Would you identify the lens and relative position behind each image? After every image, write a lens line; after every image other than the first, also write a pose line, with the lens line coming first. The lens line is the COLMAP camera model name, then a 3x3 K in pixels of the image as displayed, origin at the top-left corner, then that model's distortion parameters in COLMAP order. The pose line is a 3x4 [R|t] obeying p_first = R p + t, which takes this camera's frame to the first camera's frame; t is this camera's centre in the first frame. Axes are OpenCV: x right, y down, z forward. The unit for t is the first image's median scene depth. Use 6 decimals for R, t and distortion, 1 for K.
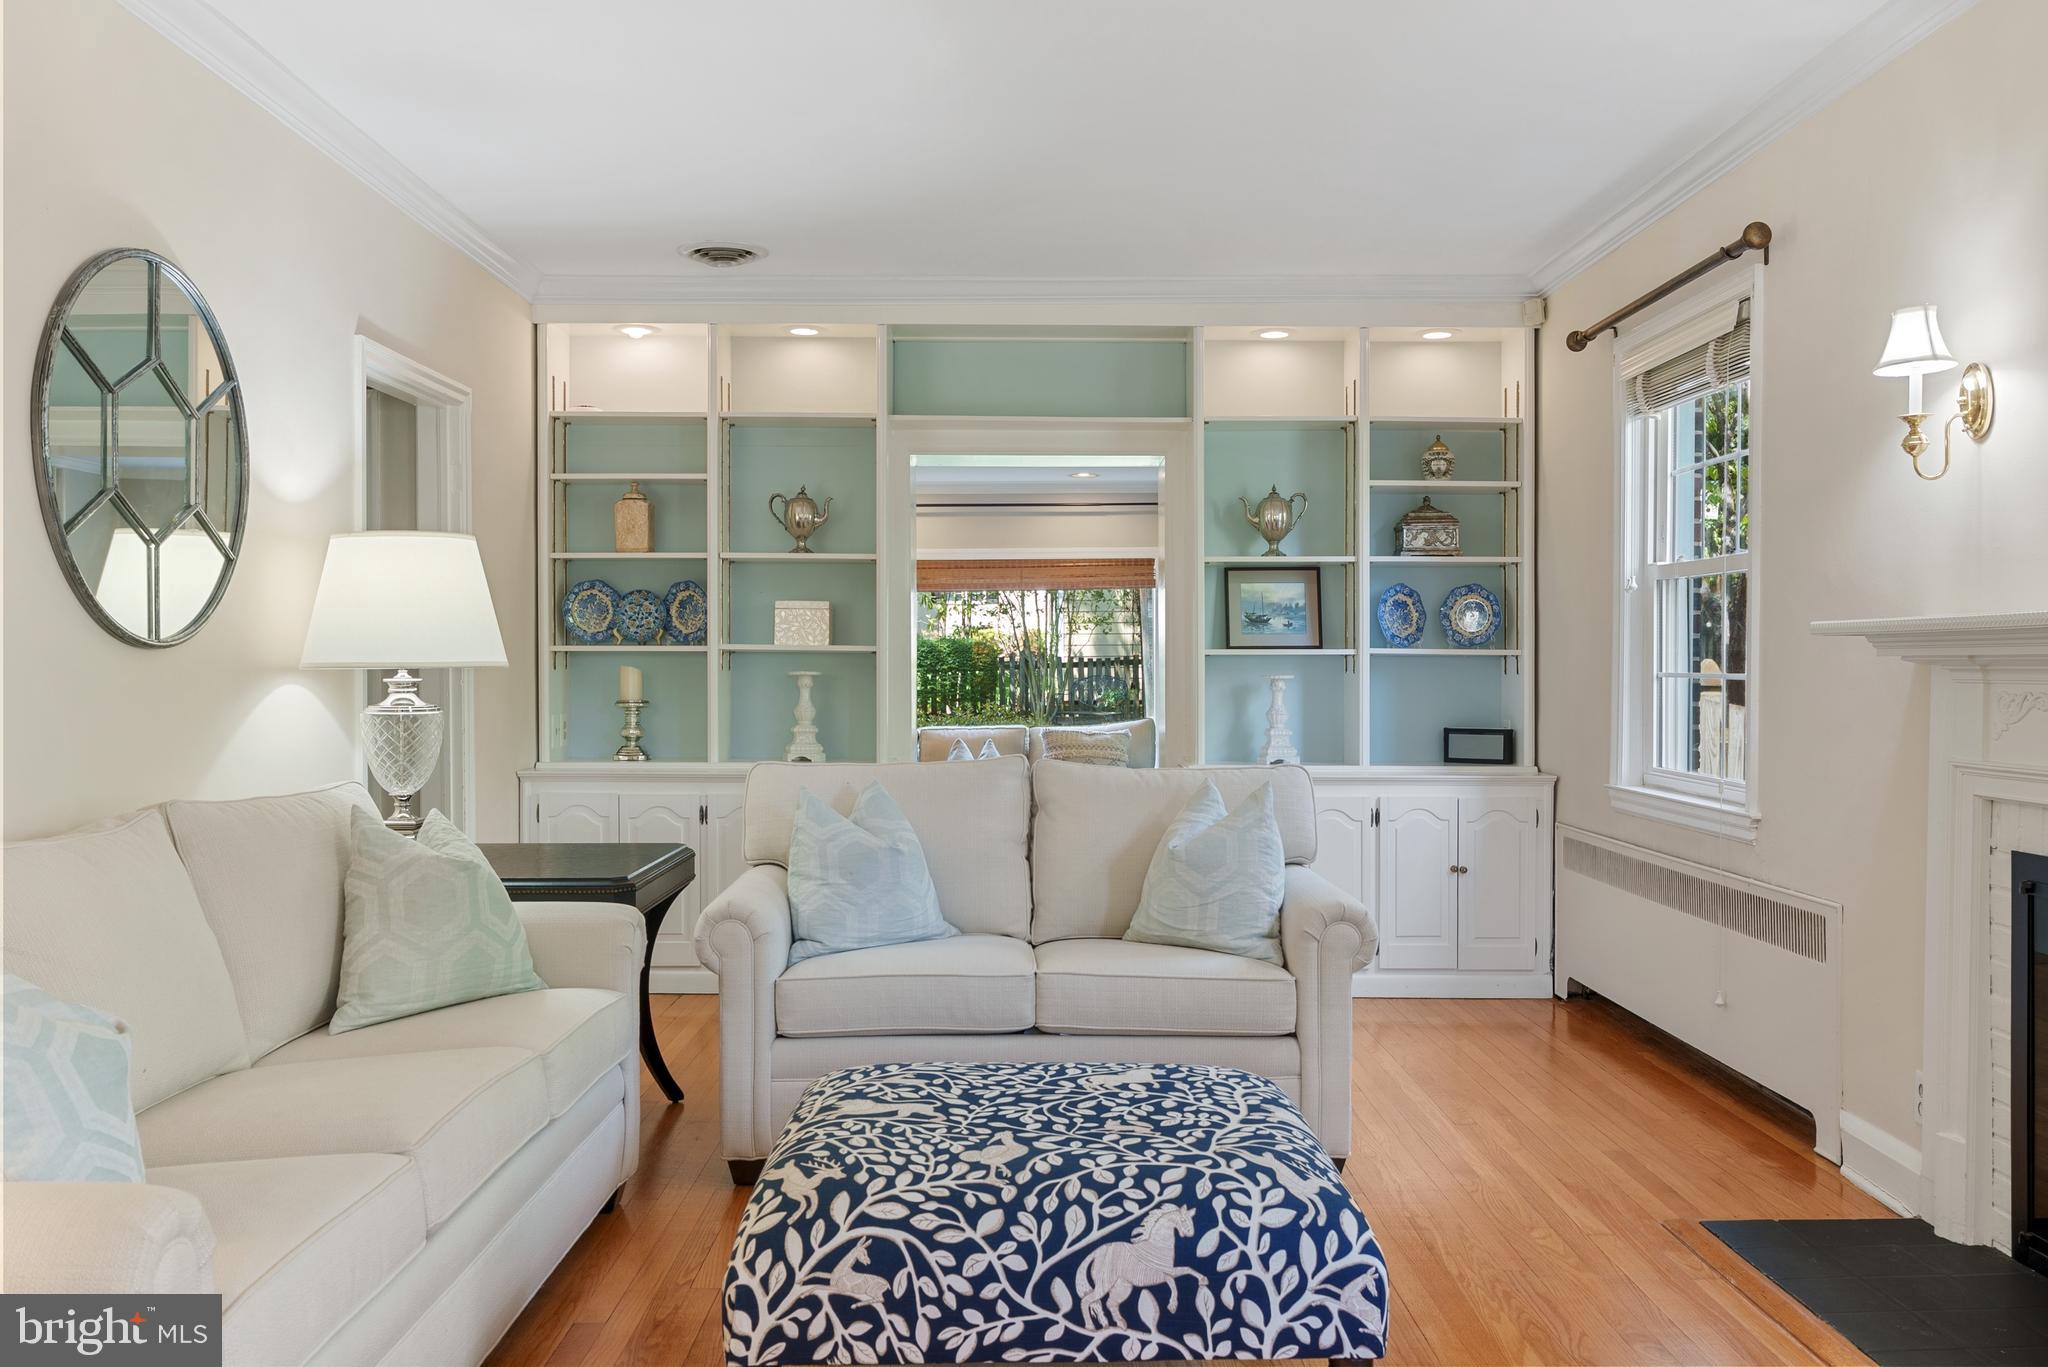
lens RADIAL K [[1651.3, 0, 1014.7], [0, 1651.3, 680.7], [0, 0, 1]] dist [0.002362, -0.003249]
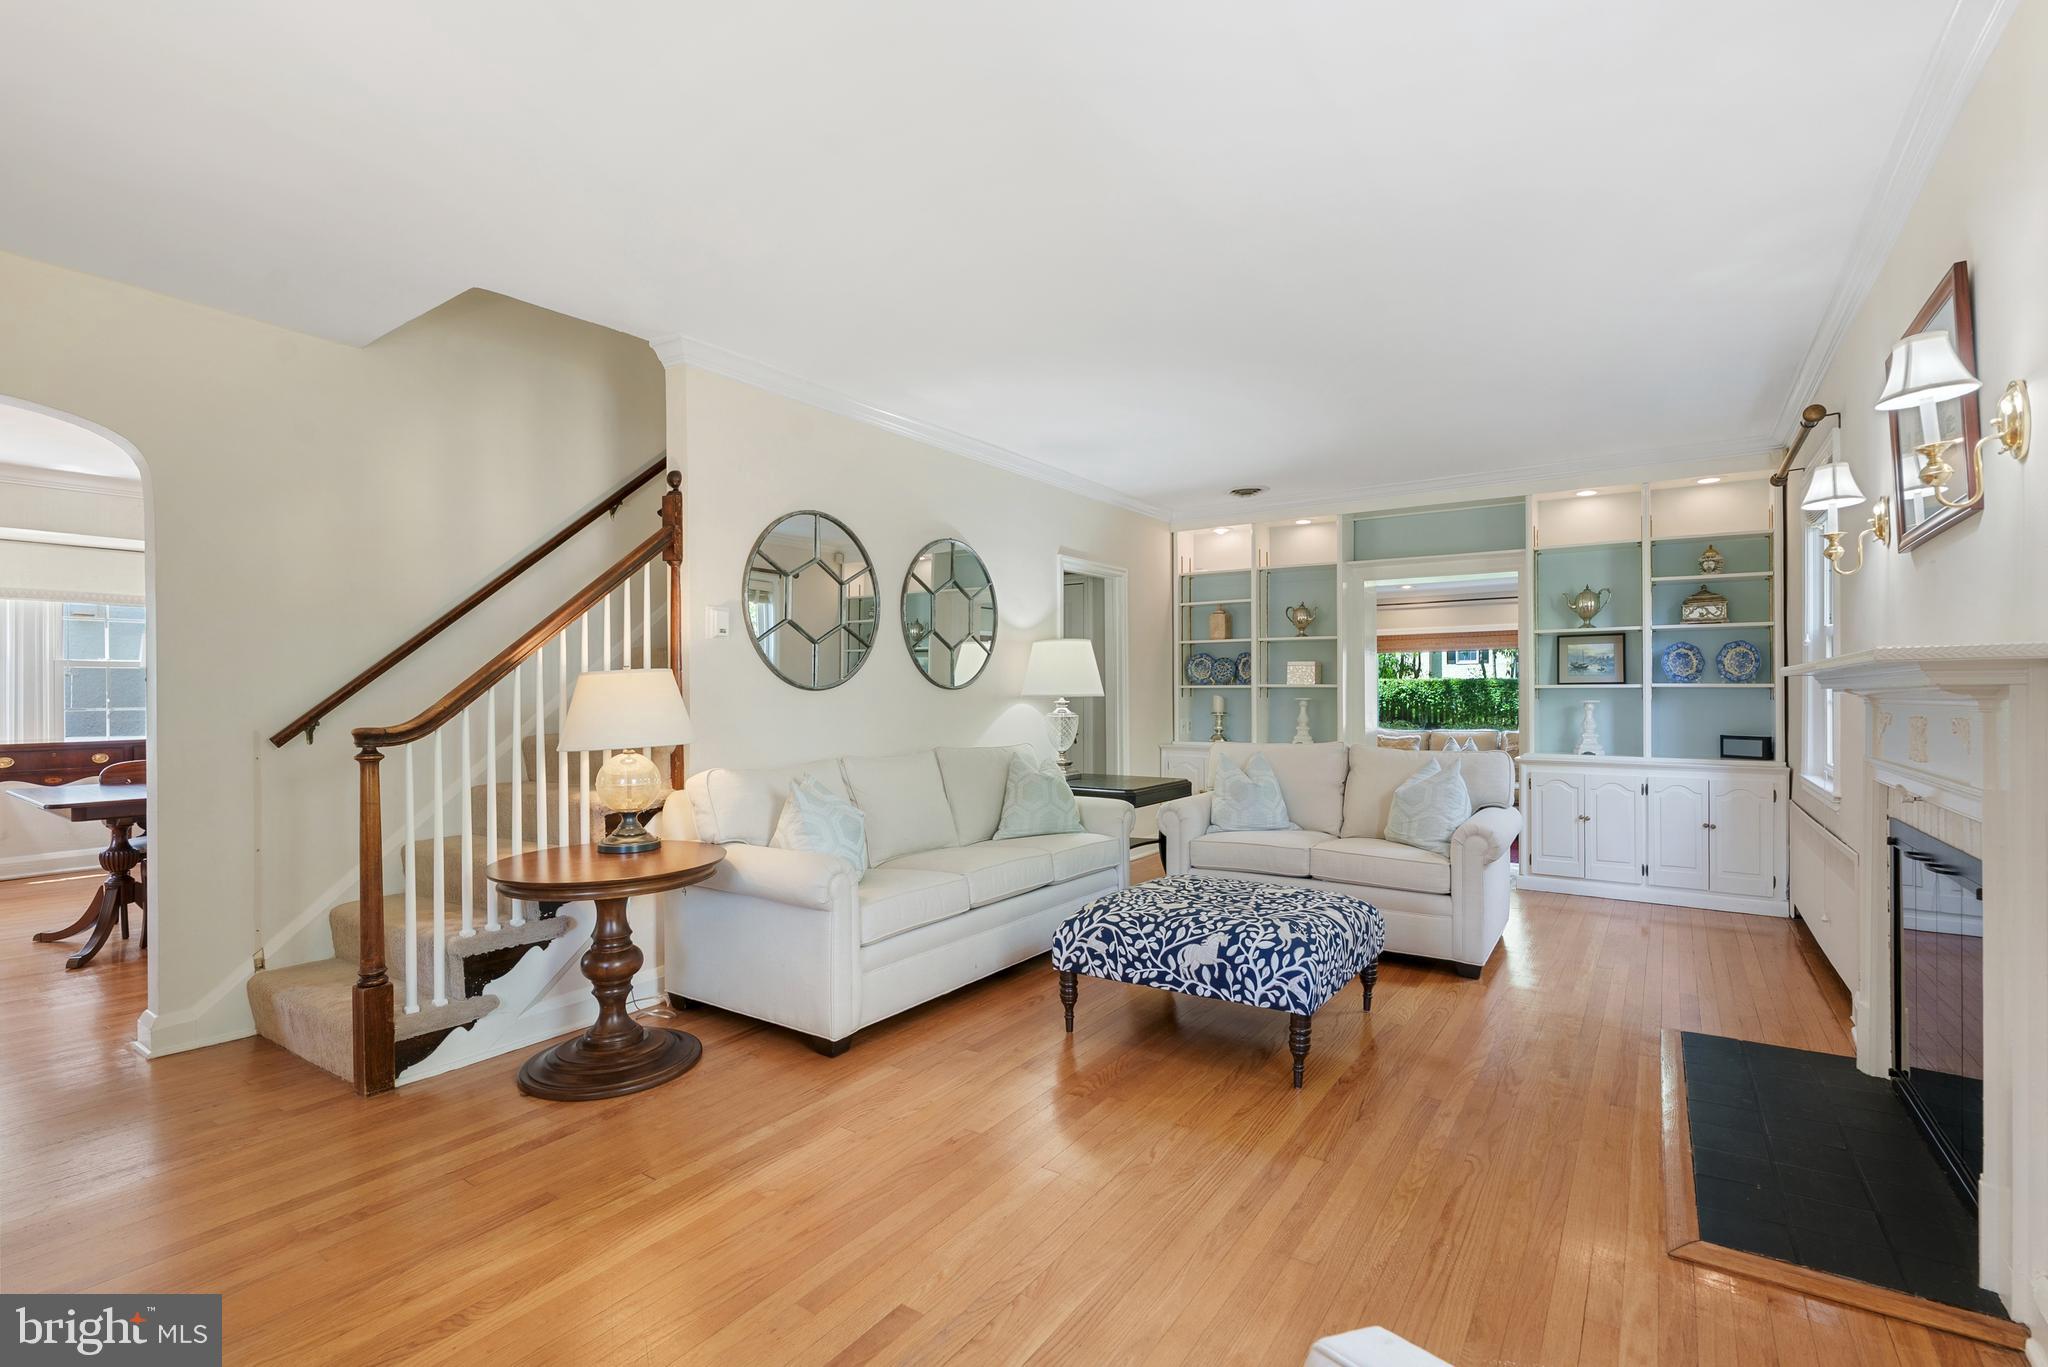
lens RADIAL K [[929.9, 0, 1020.6], [0, 929.9, 696.7], [0, 0, 1]] dist [-0.003045, 0.001382]
pose [[0.822022, -0.000576, -0.569455, 0.283541], [-0.002884, 0.999982, -0.005174, -0.000777], [0.569448, 0.005895, 0.822006, -0.103178]]
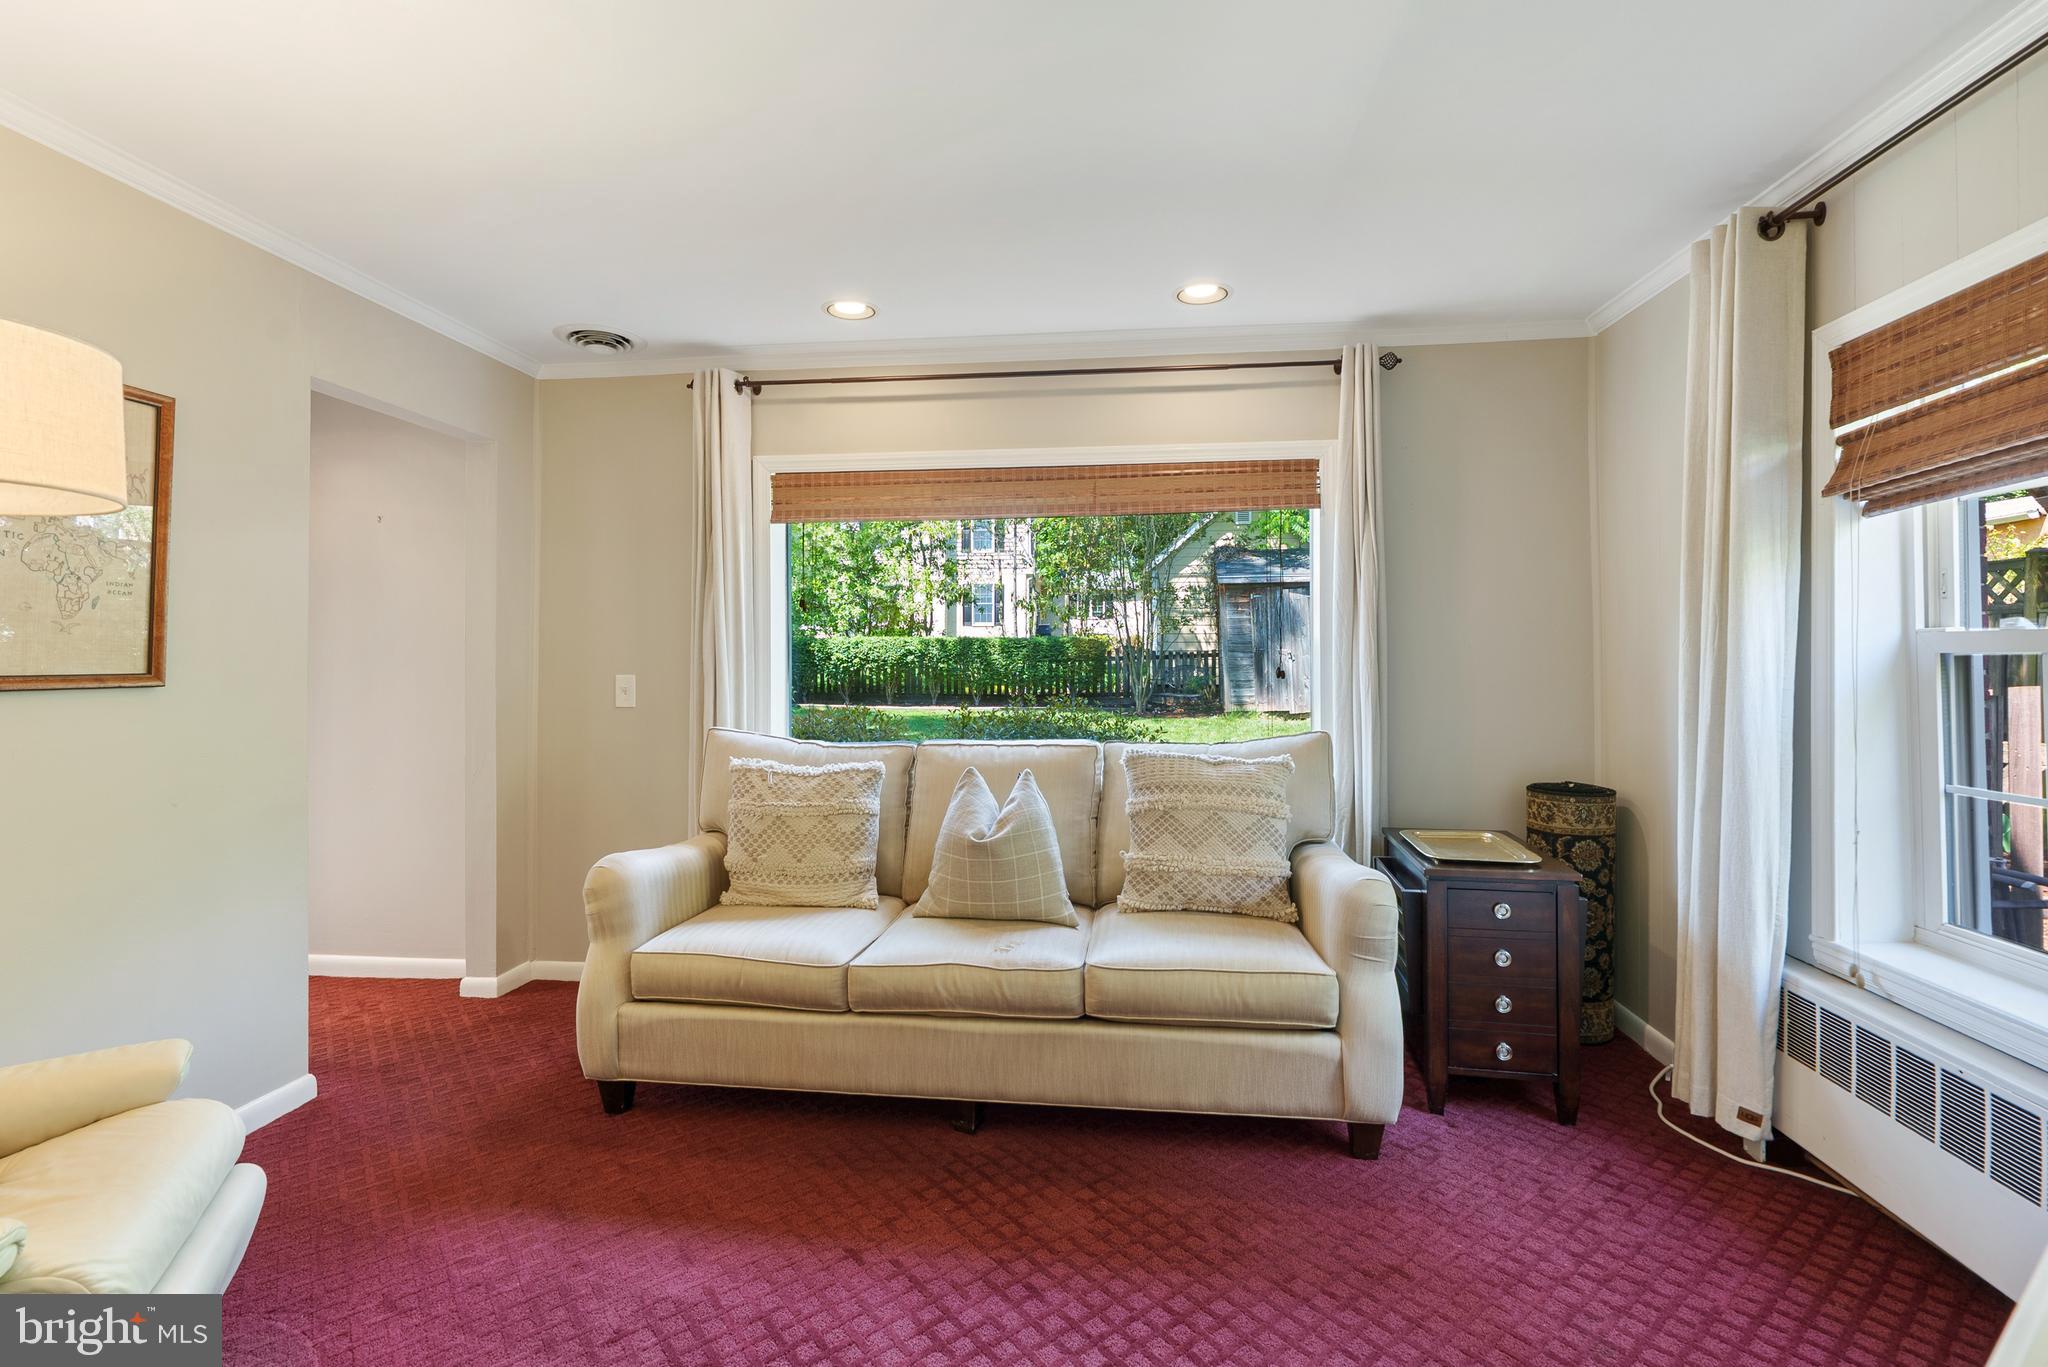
lens RADIAL K [[929.9, 0, 1023.7], [0, 929.9, 666.6], [0, 0, 1]] dist [-0.003045, 0.001382]
pose [[0.993867, 0.002286, -0.110554, 0.032976], [-0.002715, 0.999989, -0.003737, 0.005144], [0.110544, 0.004014, 0.993863, 1.321474]]
